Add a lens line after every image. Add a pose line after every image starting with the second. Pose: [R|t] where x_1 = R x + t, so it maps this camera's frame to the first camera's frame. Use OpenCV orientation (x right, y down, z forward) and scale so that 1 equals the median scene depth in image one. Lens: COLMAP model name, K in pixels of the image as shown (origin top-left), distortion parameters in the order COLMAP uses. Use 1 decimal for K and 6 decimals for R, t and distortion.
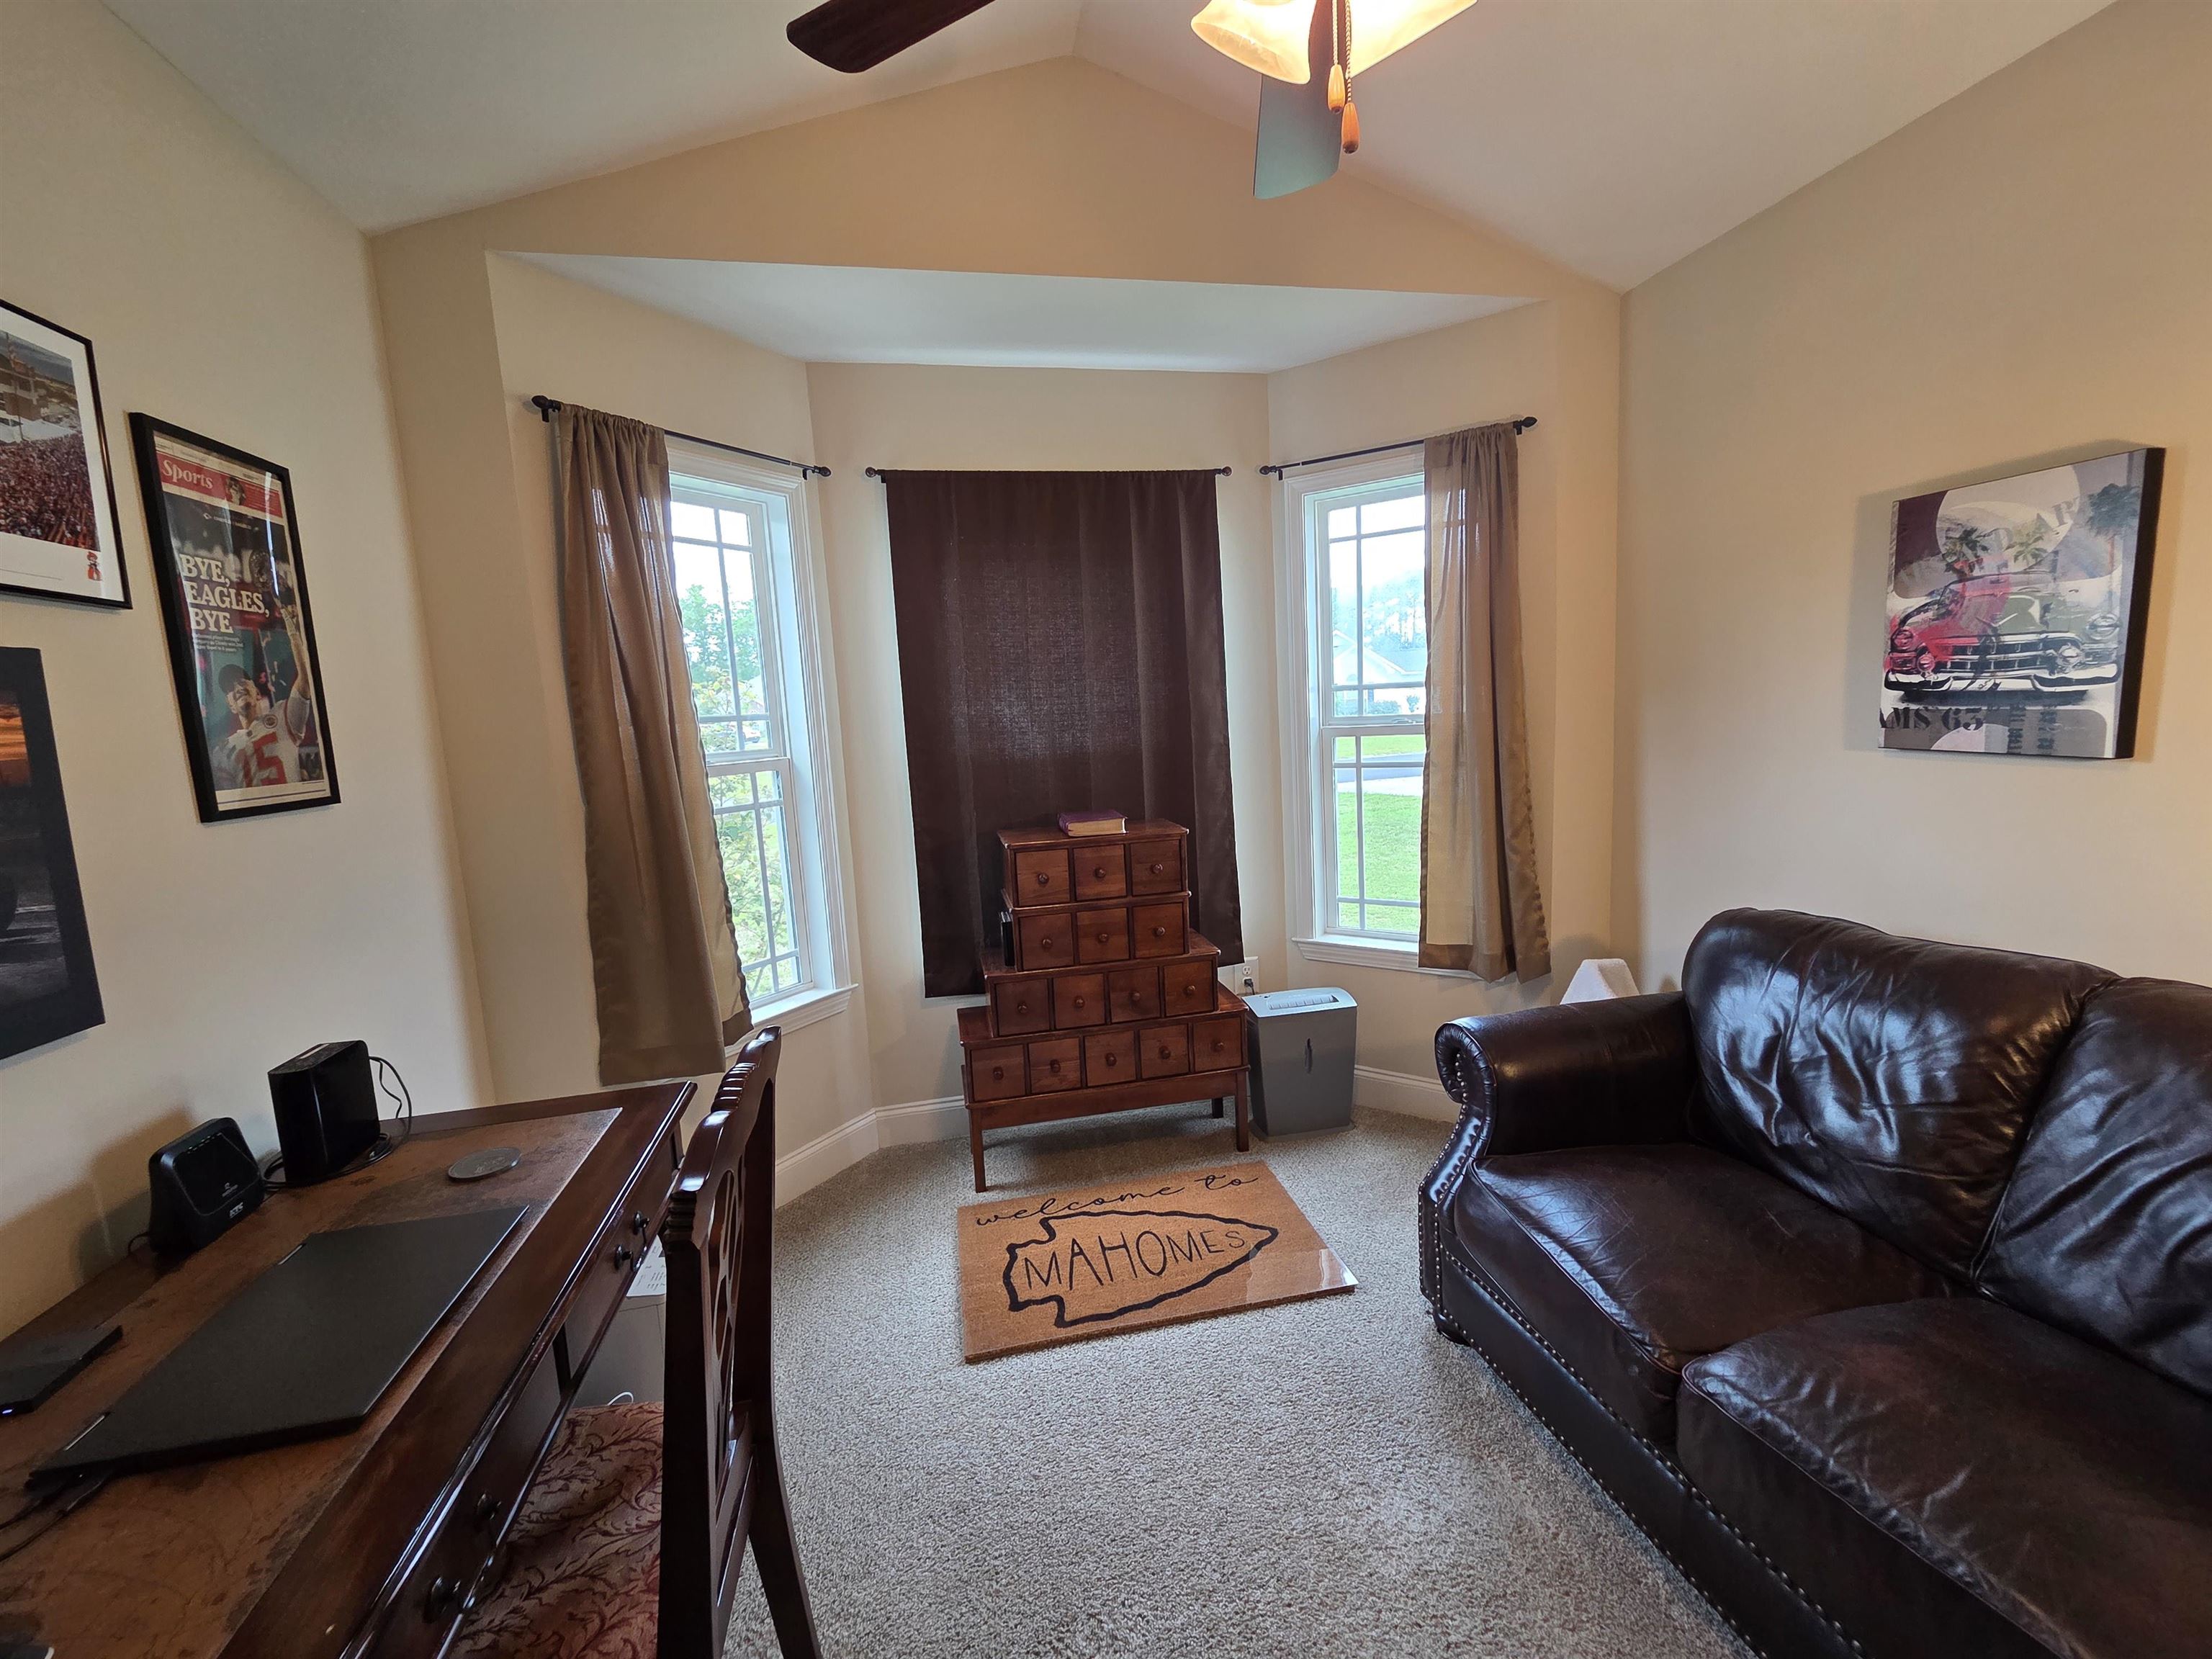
lens RADIAL K [[912.1, 0, 1106.9], [0, 912.1, 822.1], [0, 0, 1]] dist [0.002134, -0.000735]
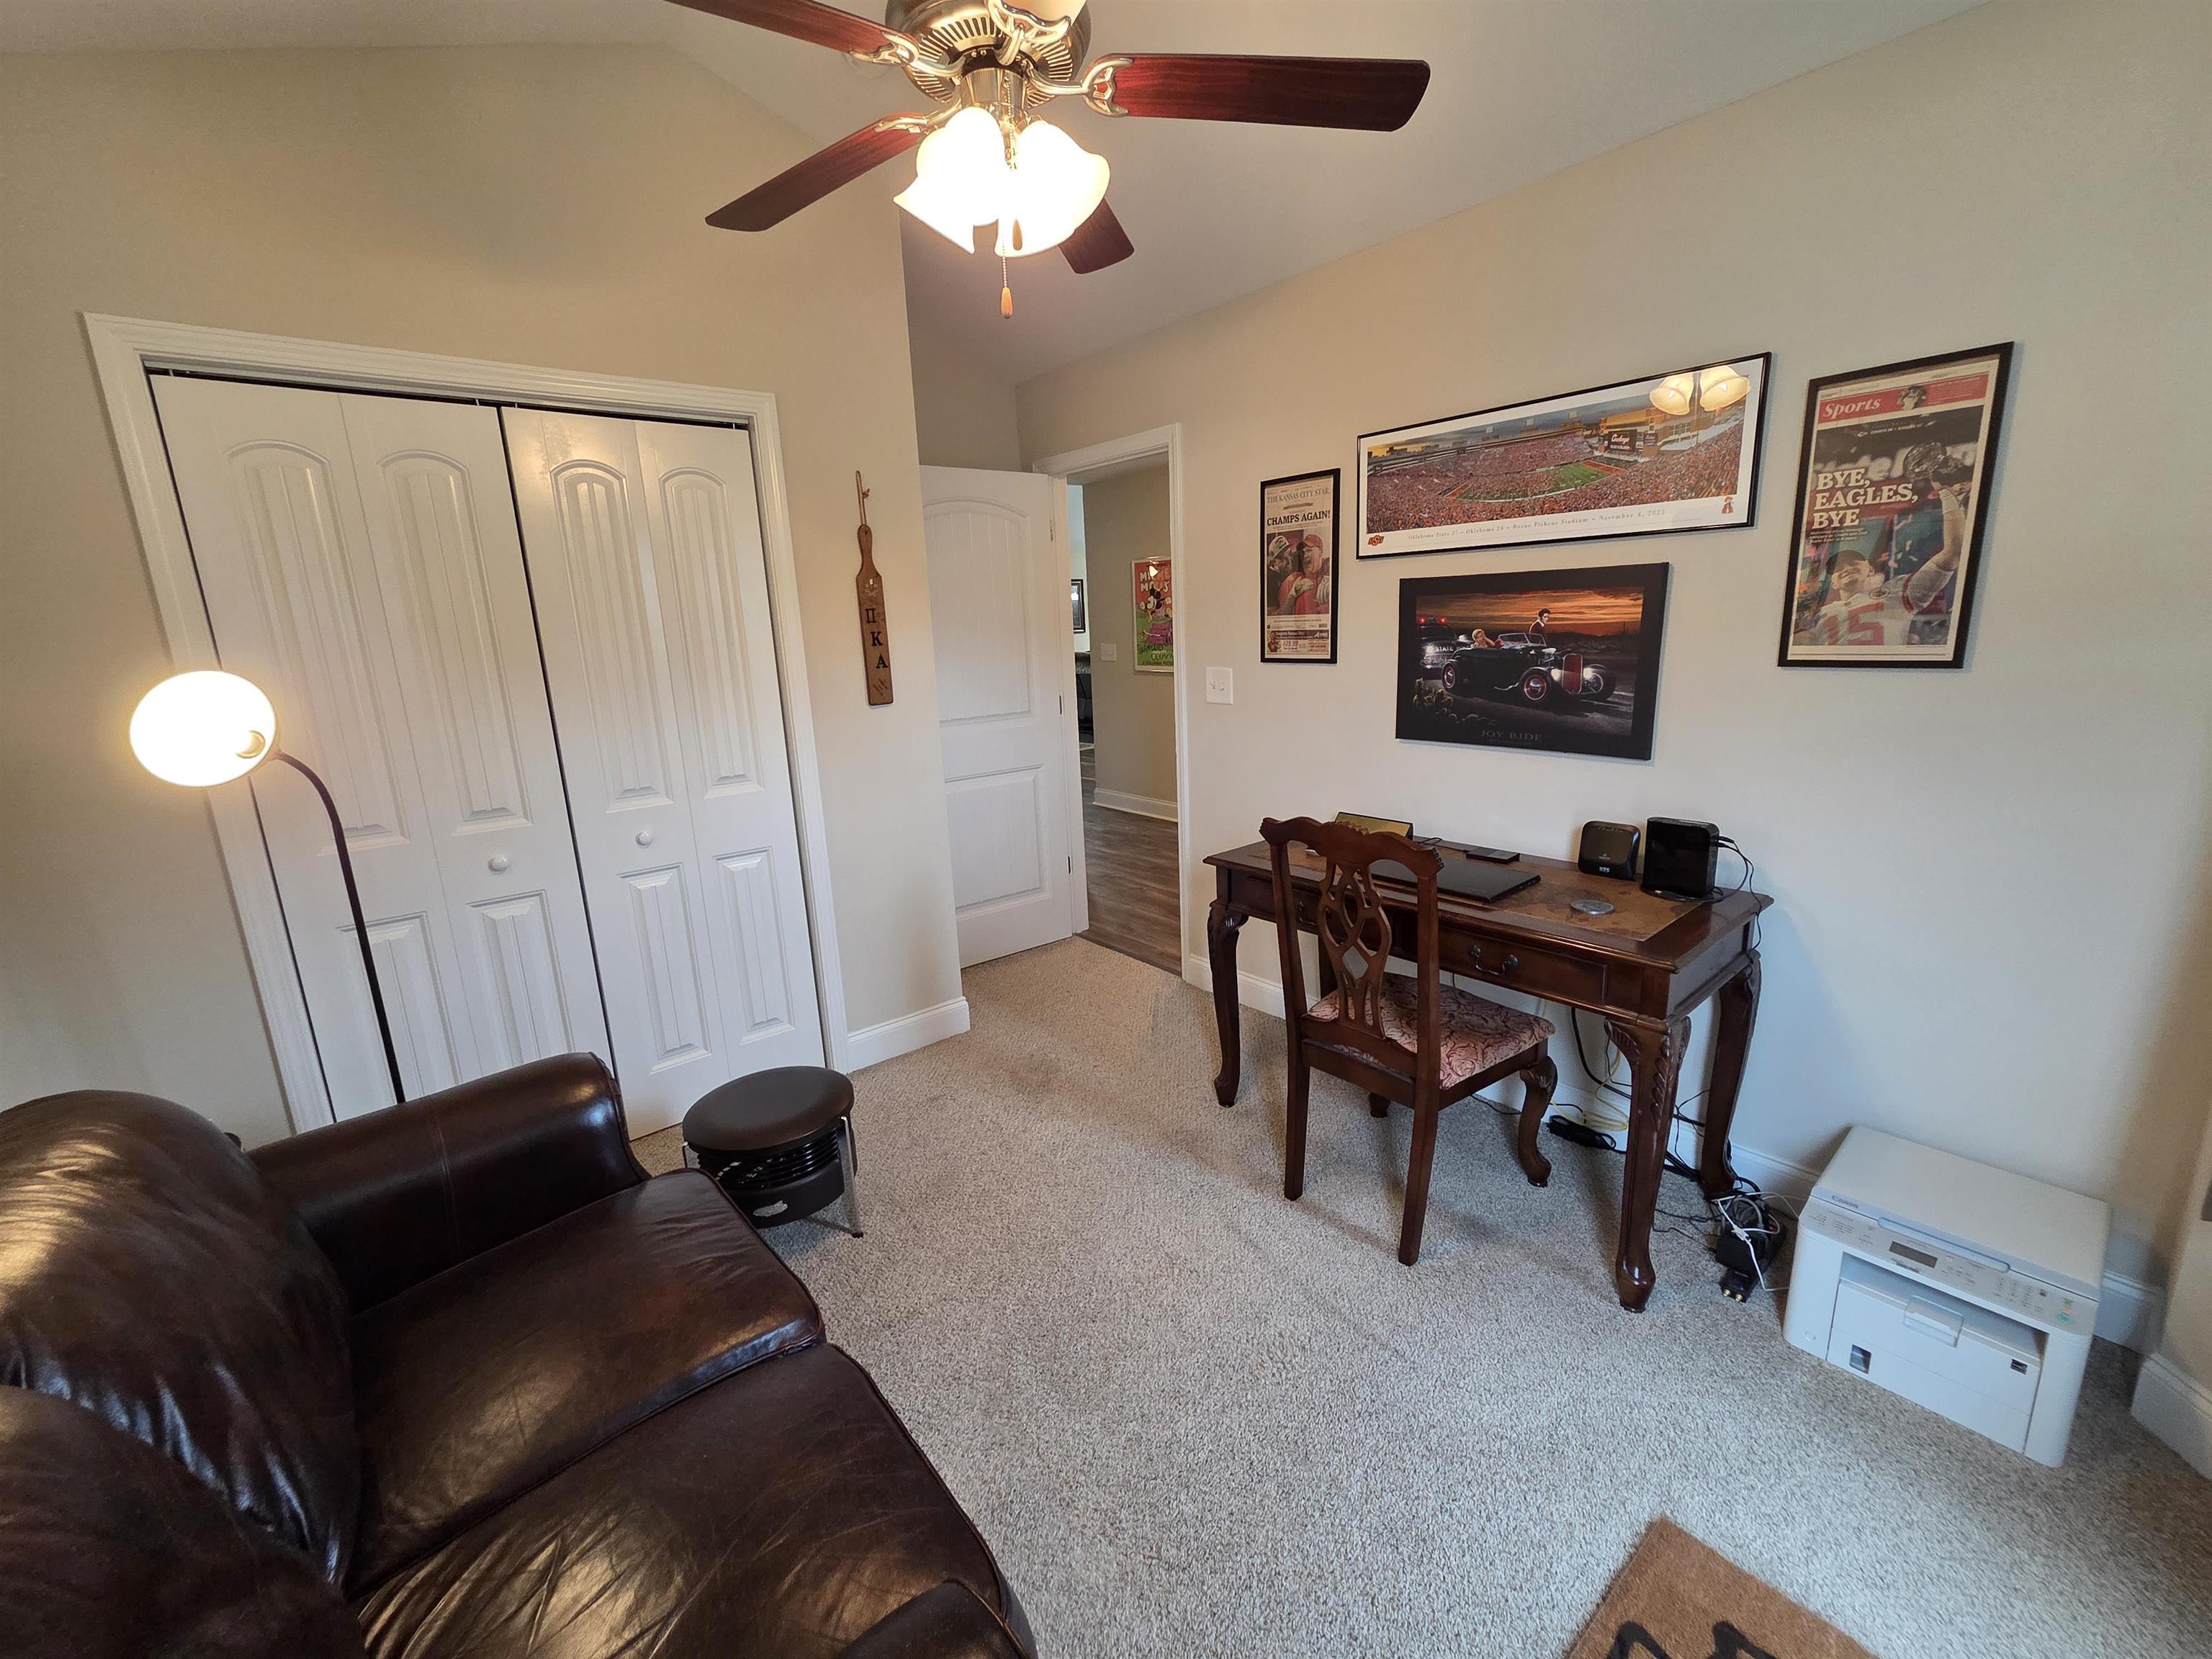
lens RADIAL K [[912.1, 0, 1109.2], [0, 912.1, 823.2], [0, 0, 1]] dist [0.002134, -0.000735]
pose [[-0.873900, 0.193254, -0.446040, 0.621220], [0.028235, 0.936209, 0.350308, -0.288360], [0.485285, 0.293540, -0.823609, 1.642663]]
